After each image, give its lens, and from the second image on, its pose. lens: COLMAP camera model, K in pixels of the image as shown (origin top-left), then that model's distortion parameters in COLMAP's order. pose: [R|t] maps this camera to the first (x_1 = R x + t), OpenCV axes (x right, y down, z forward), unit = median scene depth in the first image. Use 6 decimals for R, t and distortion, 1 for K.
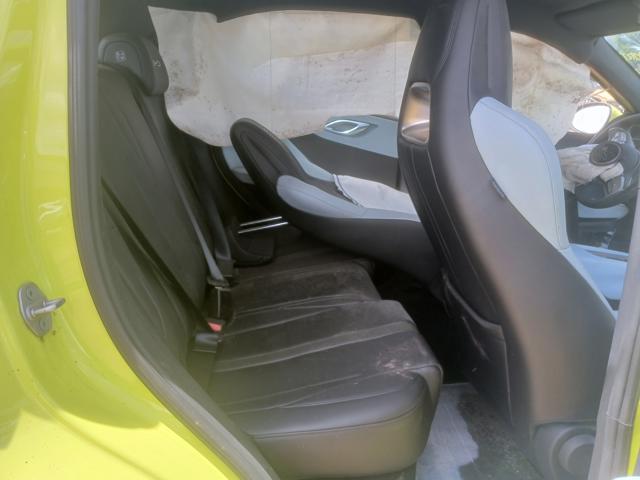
lens RADIAL K [[495.2, 0, 320.0], [0, 495.2, 240.0], [0, 0, 1]] dist [0.040659, -0.125803]
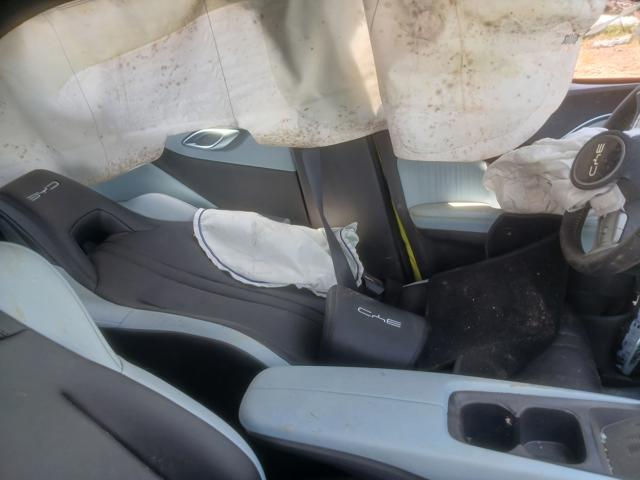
lens RADIAL K [[495.2, 0, 320.0], [0, 495.2, 240.0], [0, 0, 1]] dist [0.040659, -0.125803]
pose [[0.909792, -0.022451, -0.414457, 0.519661], [0.107066, 0.977438, 0.182079, -0.212638], [0.401018, -0.210028, 0.891669, 0.431063]]
